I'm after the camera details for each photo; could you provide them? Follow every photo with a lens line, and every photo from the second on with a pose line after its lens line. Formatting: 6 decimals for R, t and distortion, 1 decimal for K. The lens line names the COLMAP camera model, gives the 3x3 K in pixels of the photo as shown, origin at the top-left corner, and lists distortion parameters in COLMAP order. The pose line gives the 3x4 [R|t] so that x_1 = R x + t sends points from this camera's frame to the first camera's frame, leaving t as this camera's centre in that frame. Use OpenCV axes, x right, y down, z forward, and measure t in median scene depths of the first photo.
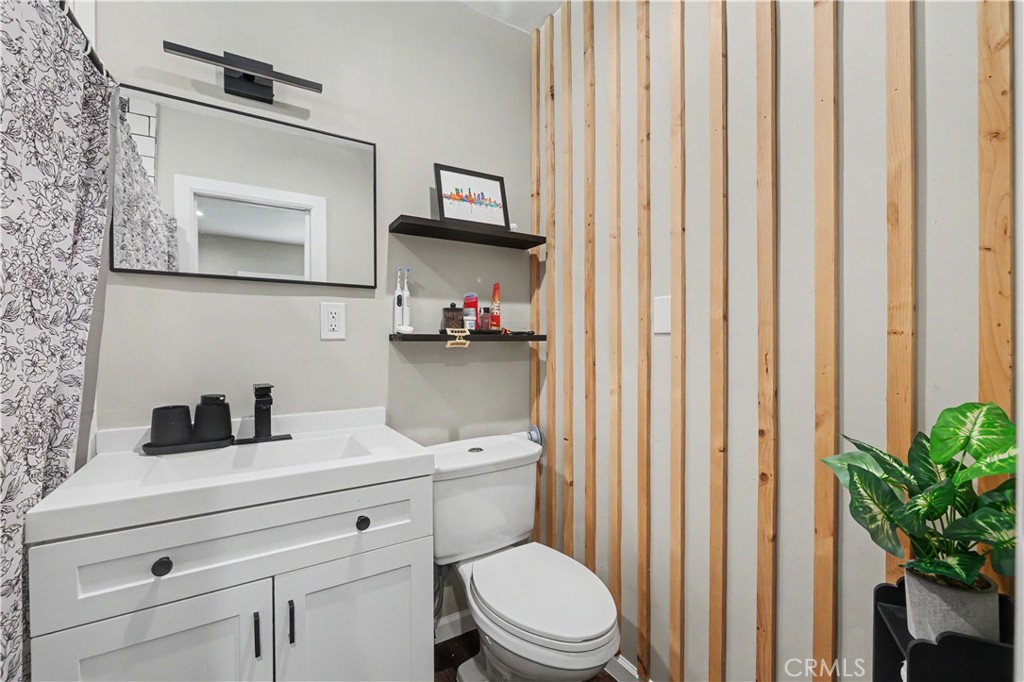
lens RADIAL K [[435.2, 0, 512.0], [0, 435.2, 346.7], [0, 0, 1]] dist [-0.000482, -0.000496]
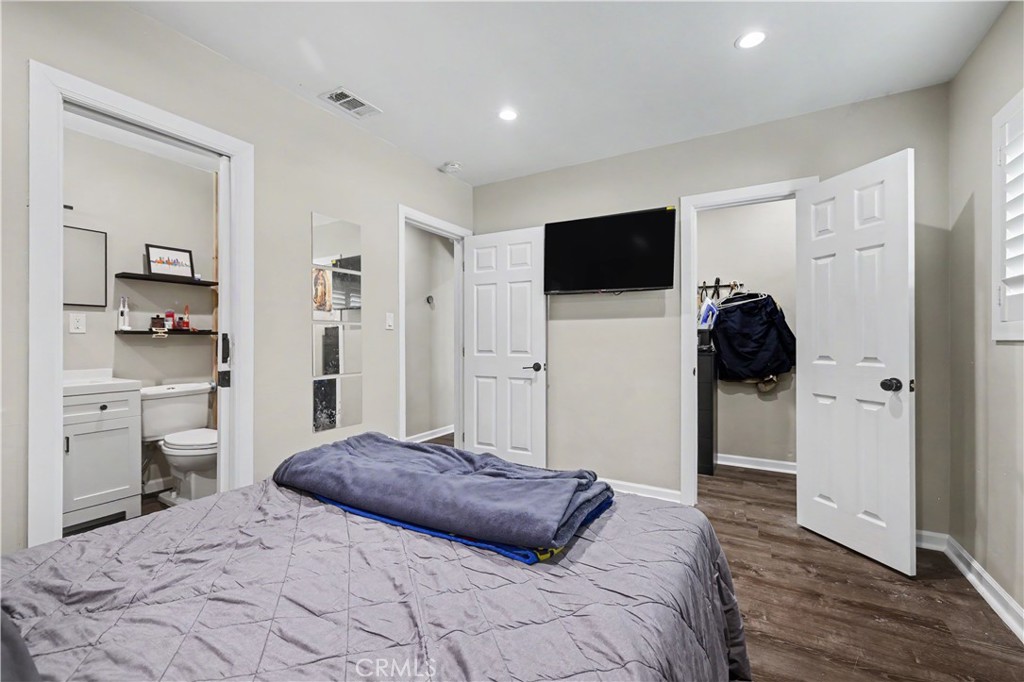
lens RADIAL K [[432.0, 0, 508.7], [0, 432.0, 339.1], [0, 0, 1]] dist [0.000480, -0.000197]
pose [[0.893727, 0.002336, 0.448605, 0.402013], [-0.000317, 0.999989, -0.004575, 0.016450], [-0.448611, 0.003946, 0.893718, -1.436618]]
